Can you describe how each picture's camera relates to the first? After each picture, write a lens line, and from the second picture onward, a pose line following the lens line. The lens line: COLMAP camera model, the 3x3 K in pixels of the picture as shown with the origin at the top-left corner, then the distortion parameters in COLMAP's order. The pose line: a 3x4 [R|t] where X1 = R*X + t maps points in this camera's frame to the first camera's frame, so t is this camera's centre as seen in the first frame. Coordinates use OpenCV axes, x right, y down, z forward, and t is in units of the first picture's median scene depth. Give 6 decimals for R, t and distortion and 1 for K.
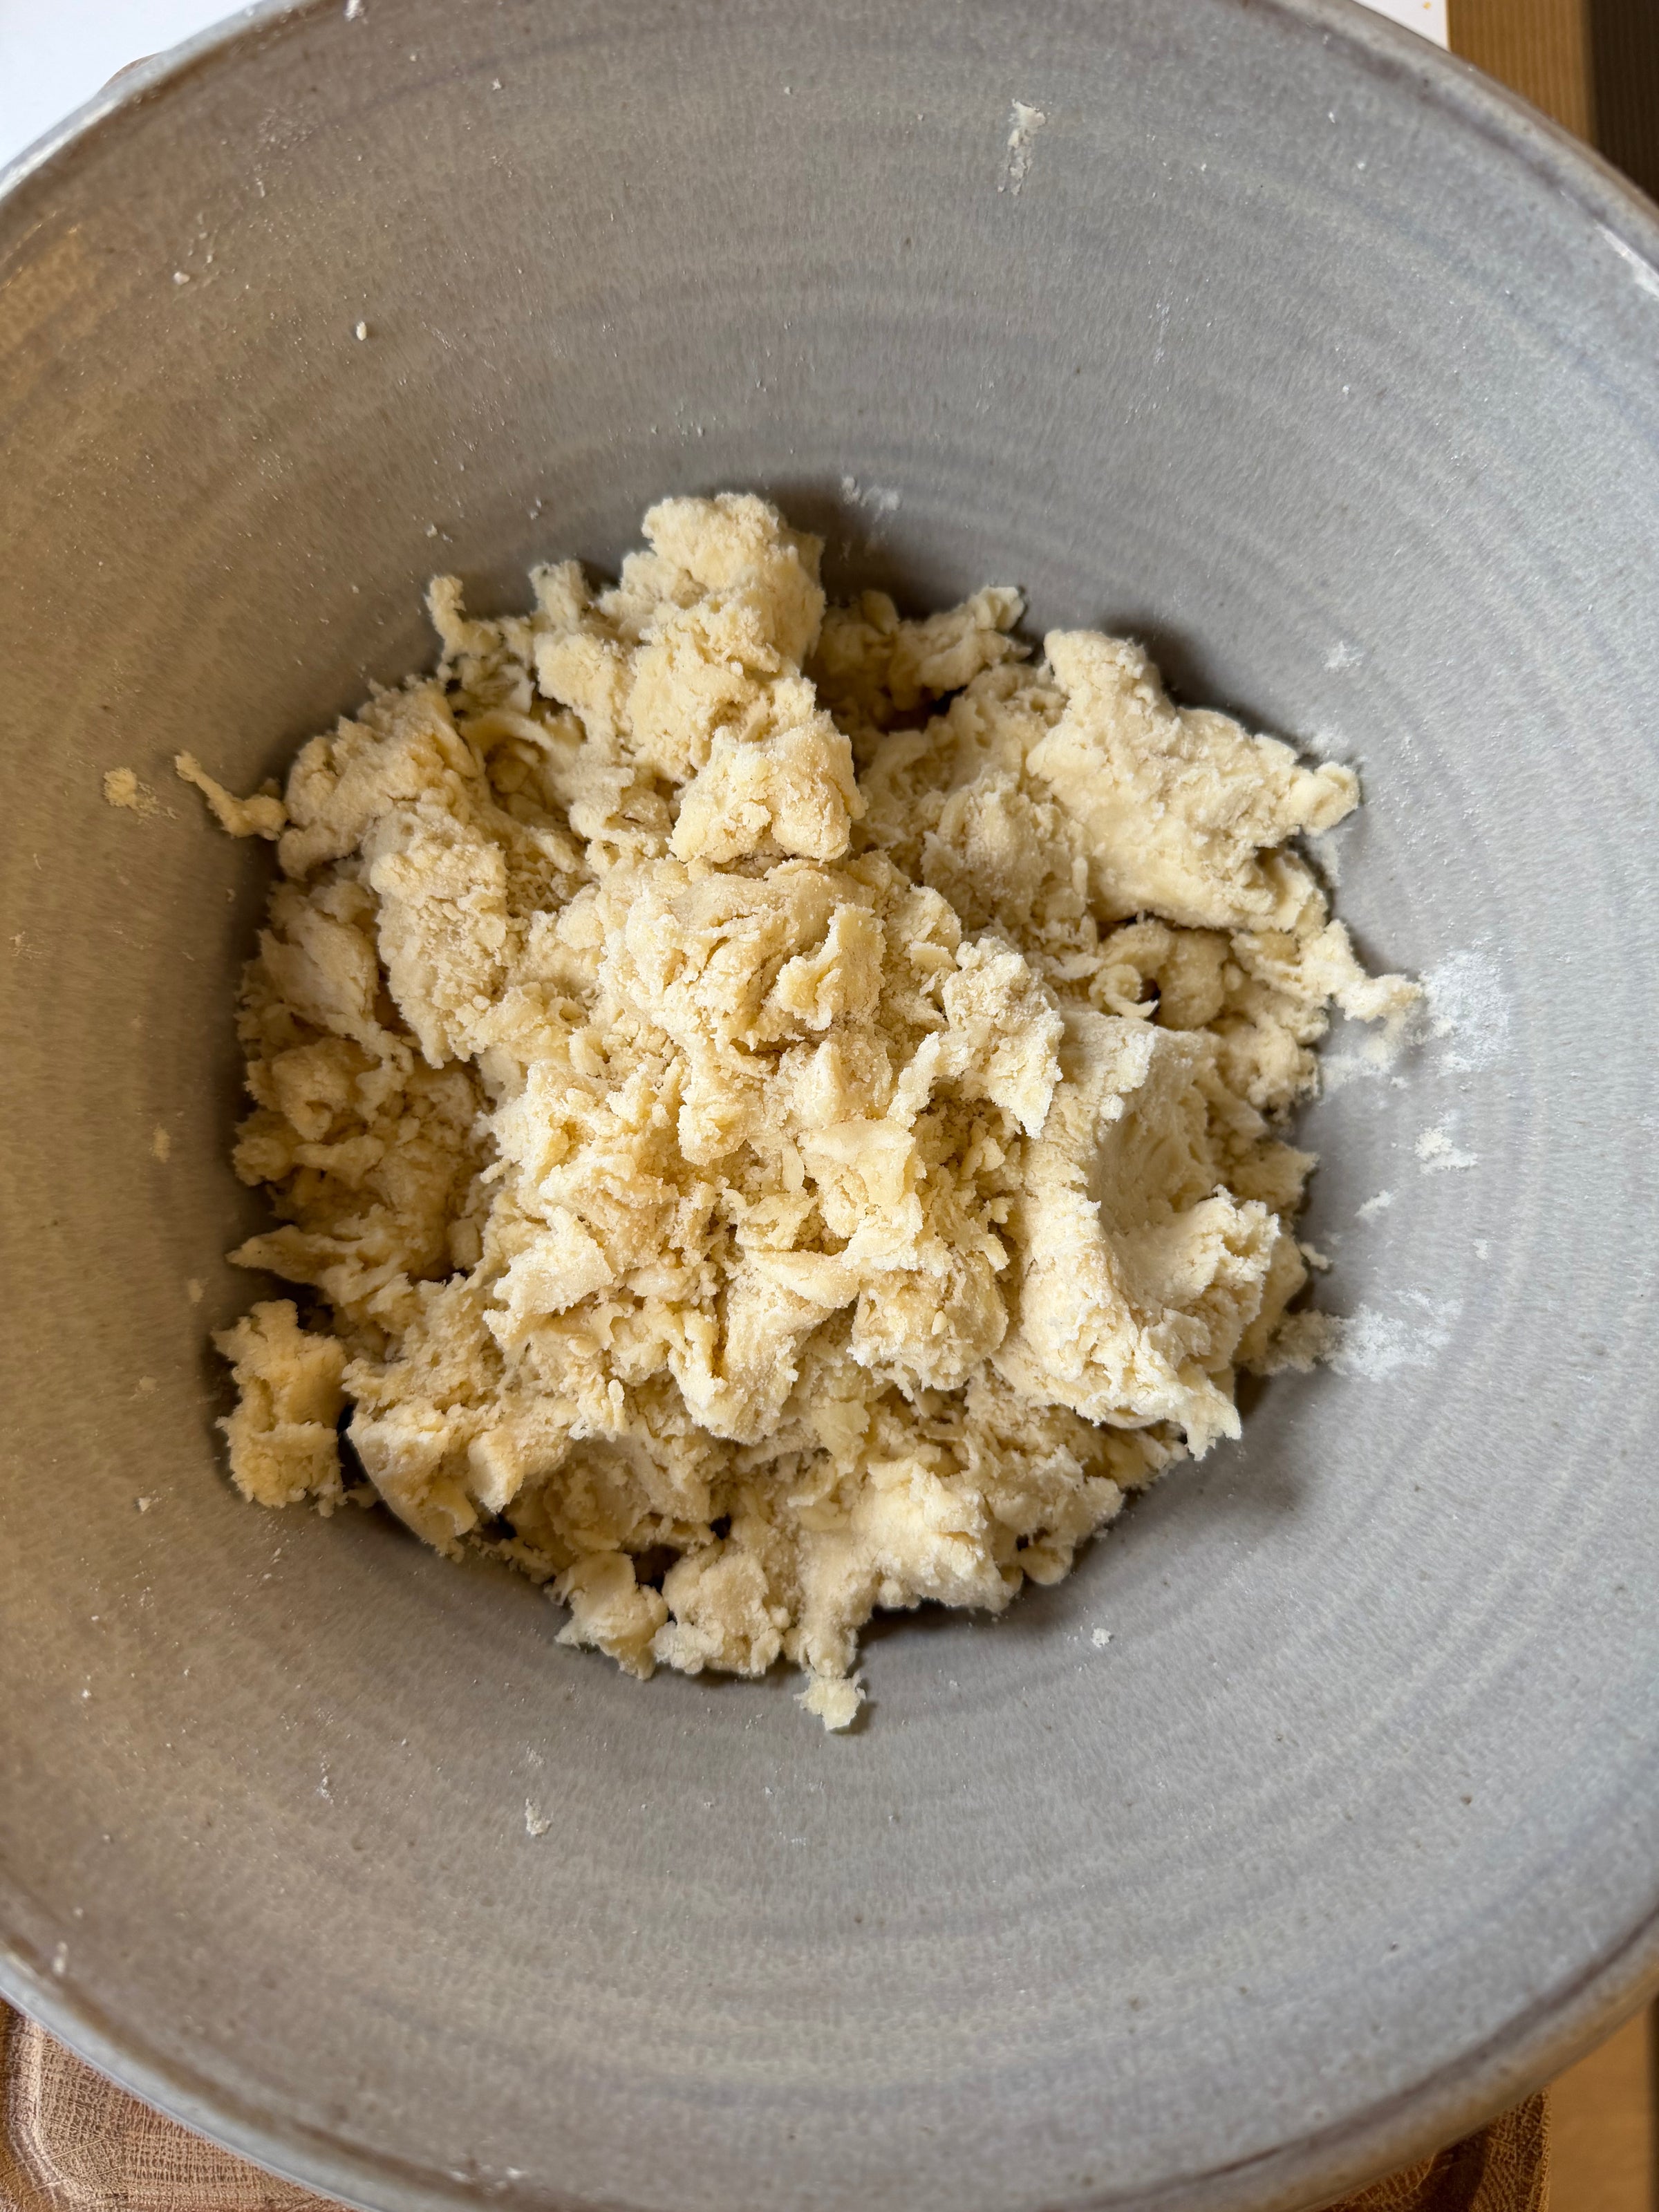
lens RADIAL K [[1632.5, 0, 827.8], [0, 1632.5, 1112.9], [0, 0, 1]] dist [-0.026134, 0.004558]
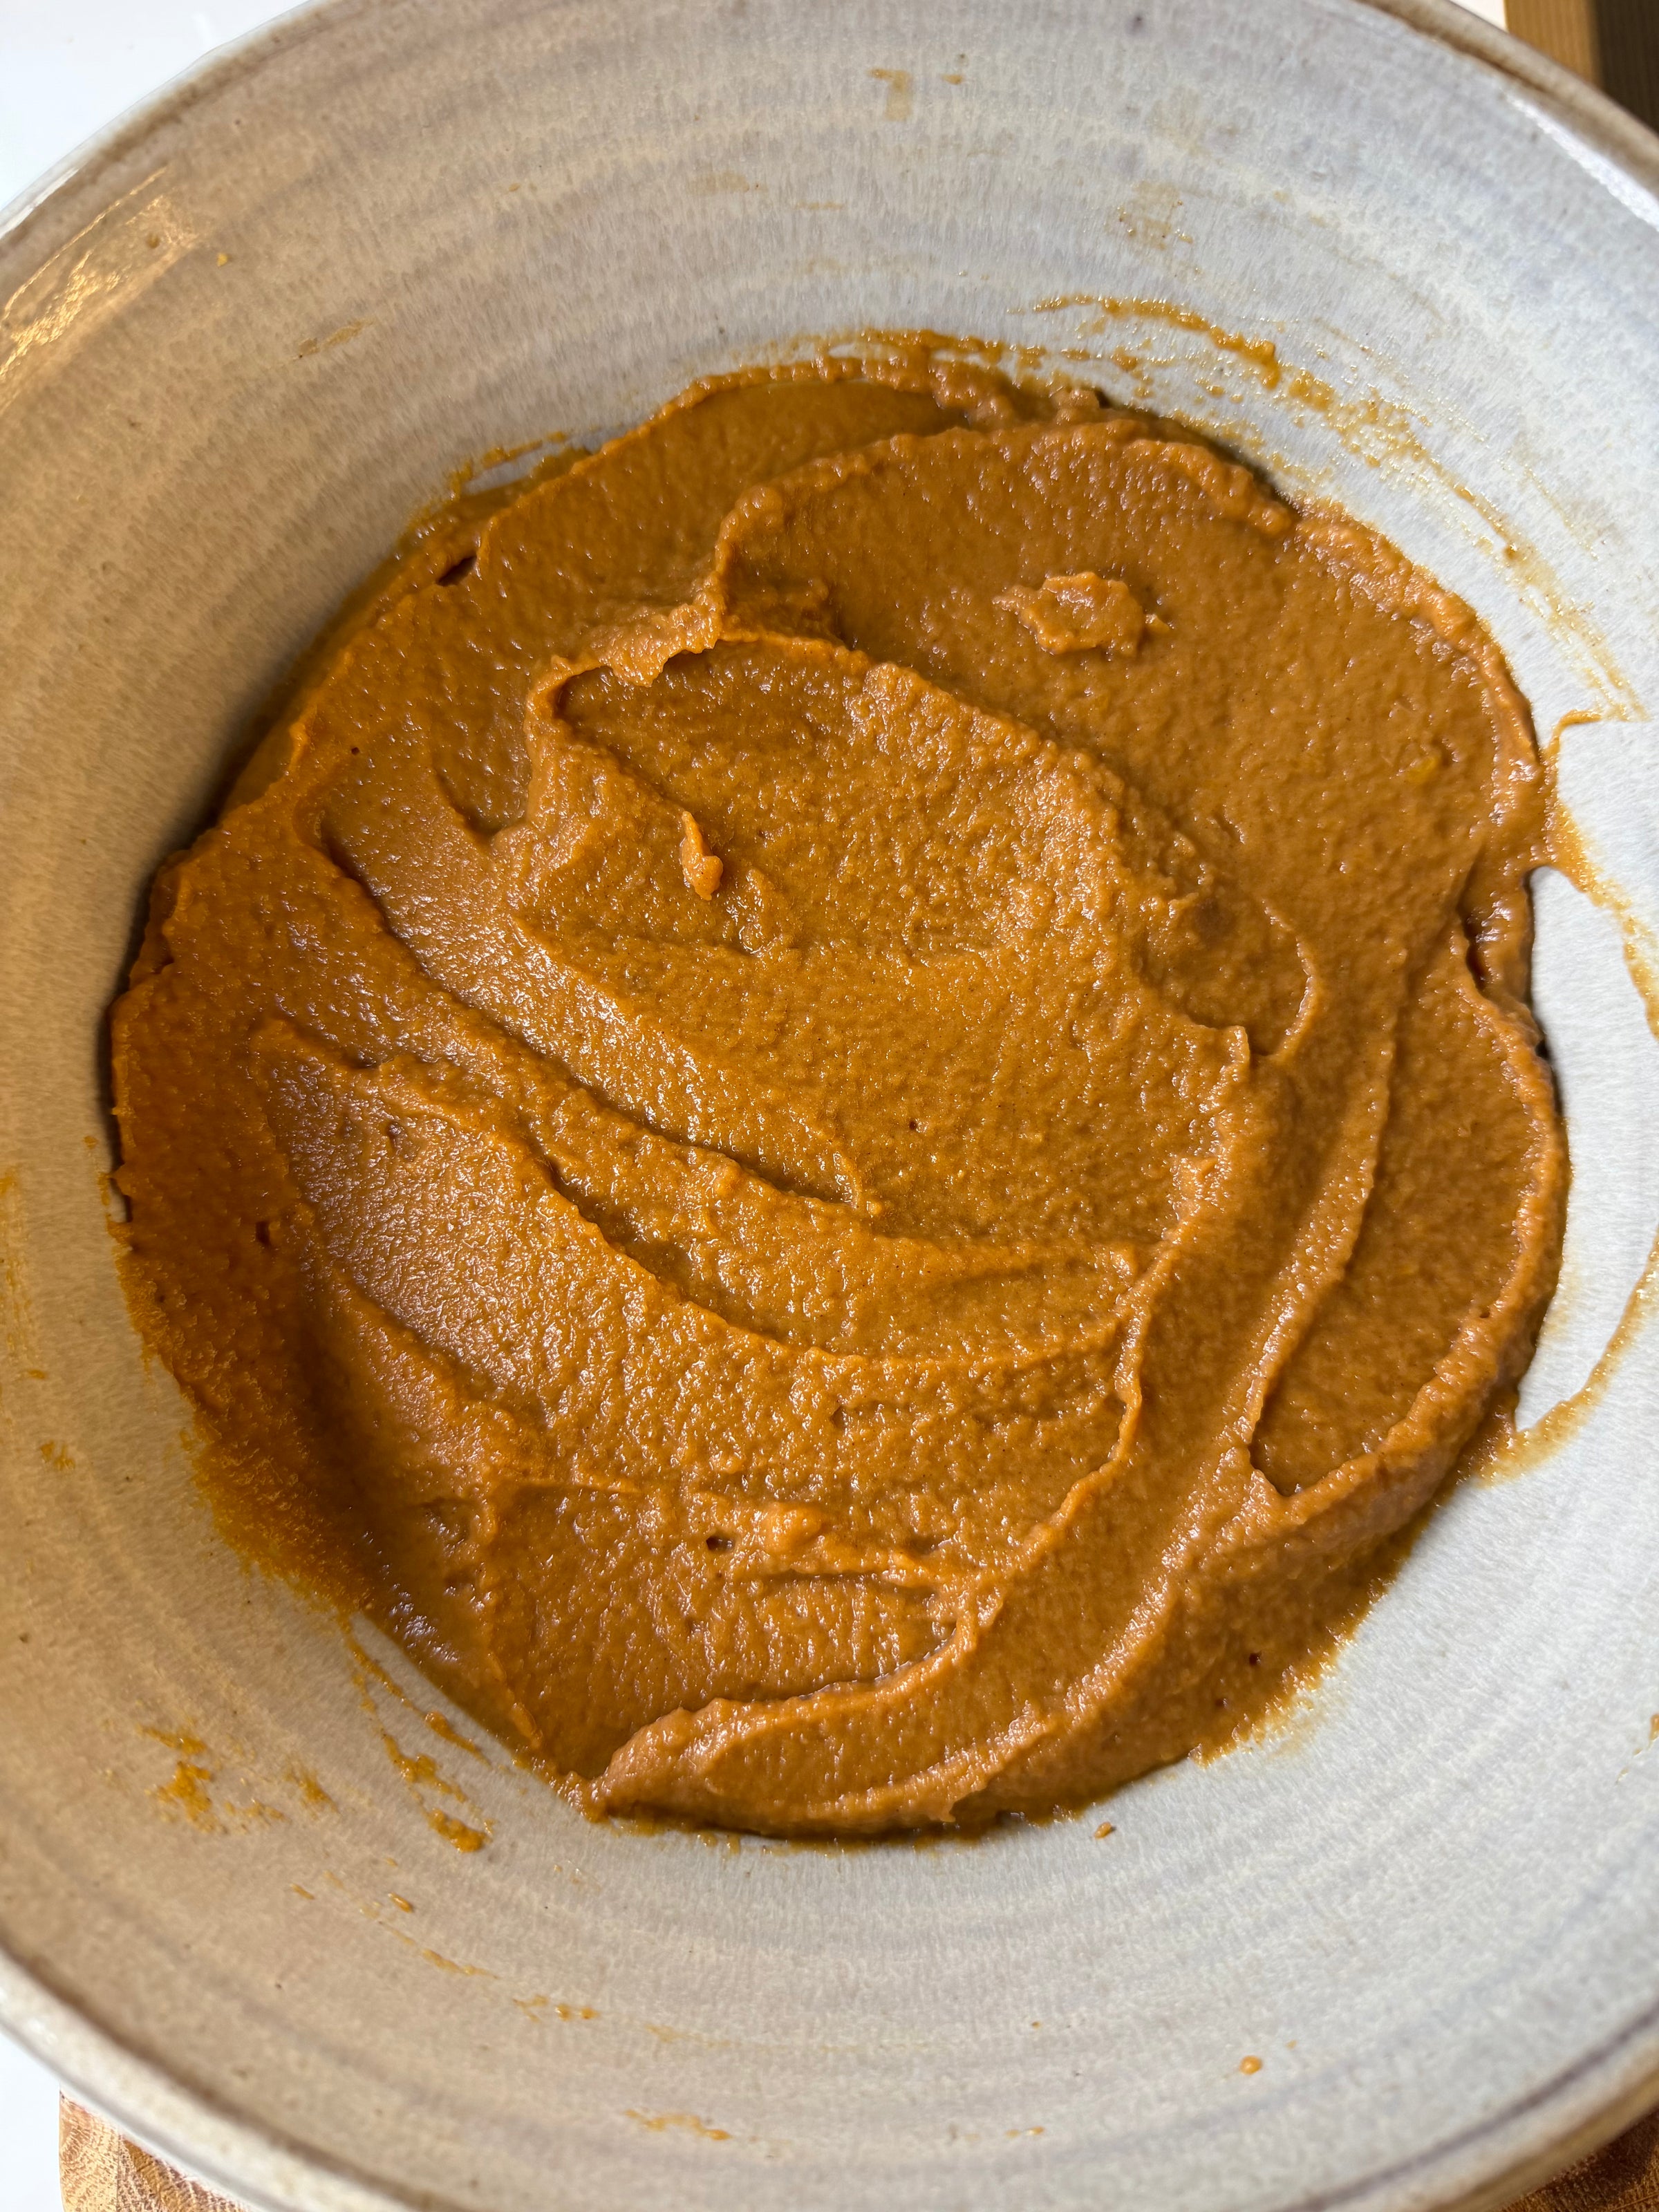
lens RADIAL K [[1632.5, 0, 827.8], [0, 1632.5, 1112.9], [0, 0, 1]] dist [-0.026134, 0.004558]
pose [[-0.042966, 0.988892, -0.142293, 0.185522], [-0.994454, -0.028647, 0.101193, -0.130105], [0.095992, 0.145851, 0.984638, 0.044940]]
